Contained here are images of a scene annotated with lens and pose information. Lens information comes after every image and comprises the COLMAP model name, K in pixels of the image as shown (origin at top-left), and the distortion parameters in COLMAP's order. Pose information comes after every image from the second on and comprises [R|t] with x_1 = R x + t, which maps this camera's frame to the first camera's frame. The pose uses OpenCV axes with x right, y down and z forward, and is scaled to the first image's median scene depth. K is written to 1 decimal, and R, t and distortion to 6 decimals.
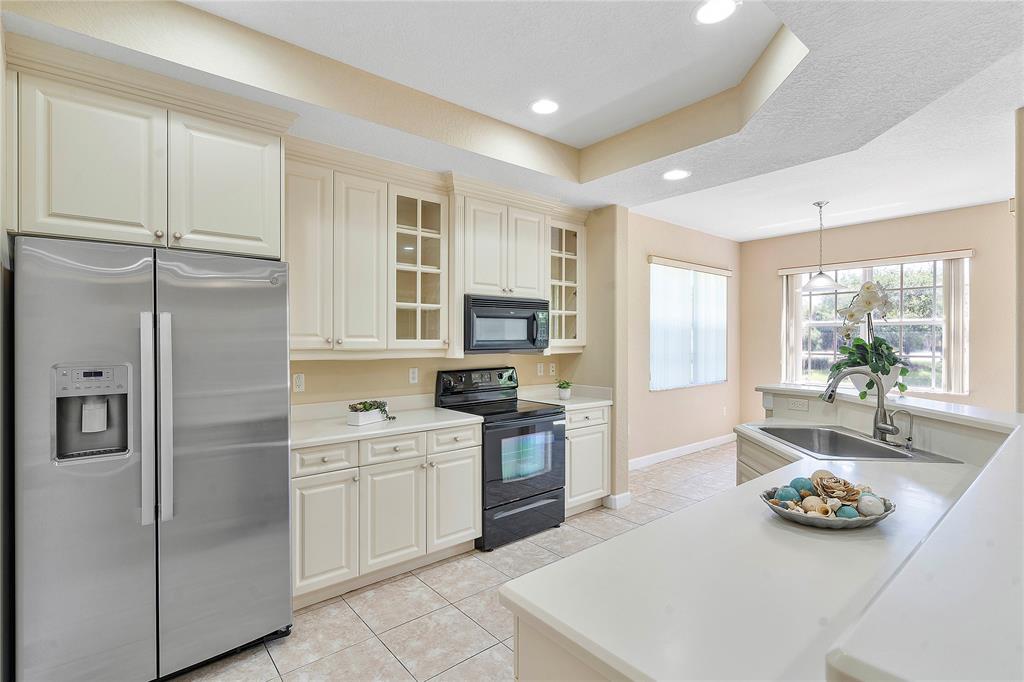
lens RADIAL K [[475.0, 0, 508.4], [0, 475.0, 343.3], [0, 0, 1]] dist [-0.005128, 0.002972]
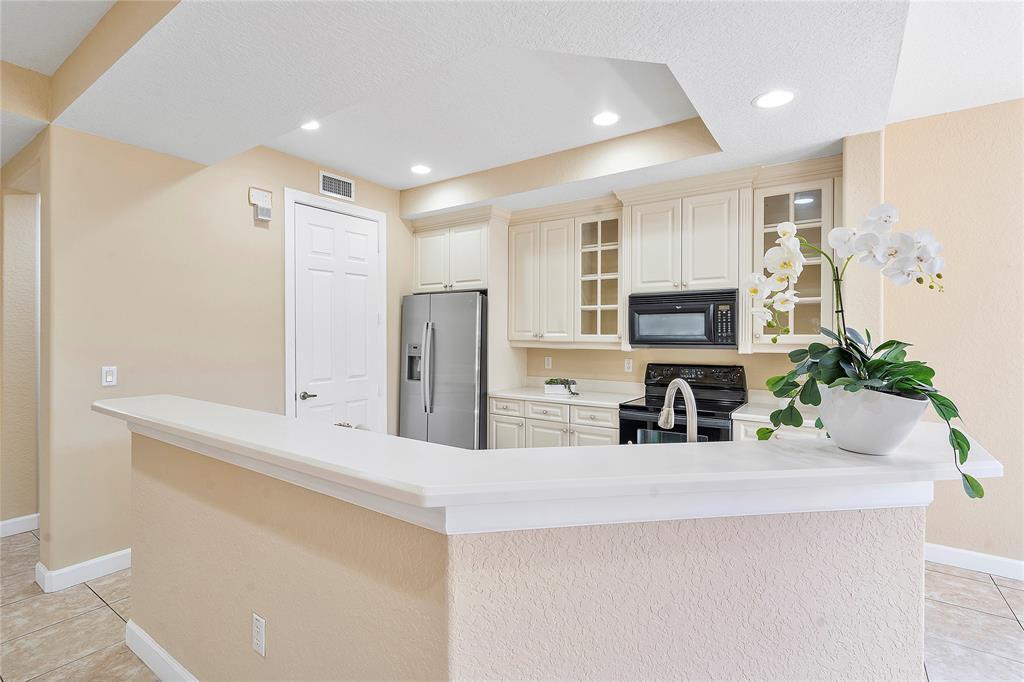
lens RADIAL K [[475.0, 0, 517.4], [0, 475.0, 342.4], [0, 0, 1]] dist [-0.005128, 0.002972]
pose [[0.275794, 0.015599, -0.961090, 0.922035], [-0.010859, 0.999855, 0.013113, -0.001391], [0.961155, 0.006820, 0.275924, 0.447274]]
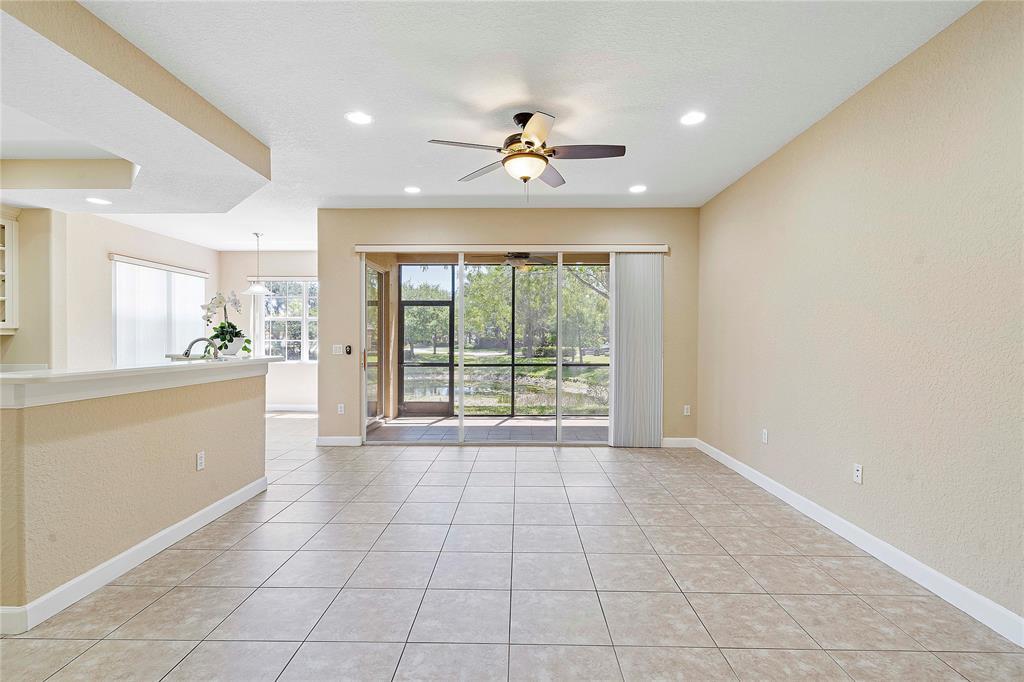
lens RADIAL K [[475.0, 0, 509.2], [0, 475.0, 345.5], [0, 0, 1]] dist [-0.005128, 0.002972]
pose [[0.652560, -0.010317, 0.757667, 0.088417], [0.004001, 0.999940, 0.010170, 0.050658], [-0.757727, -0.003606, 0.652562, -0.781970]]
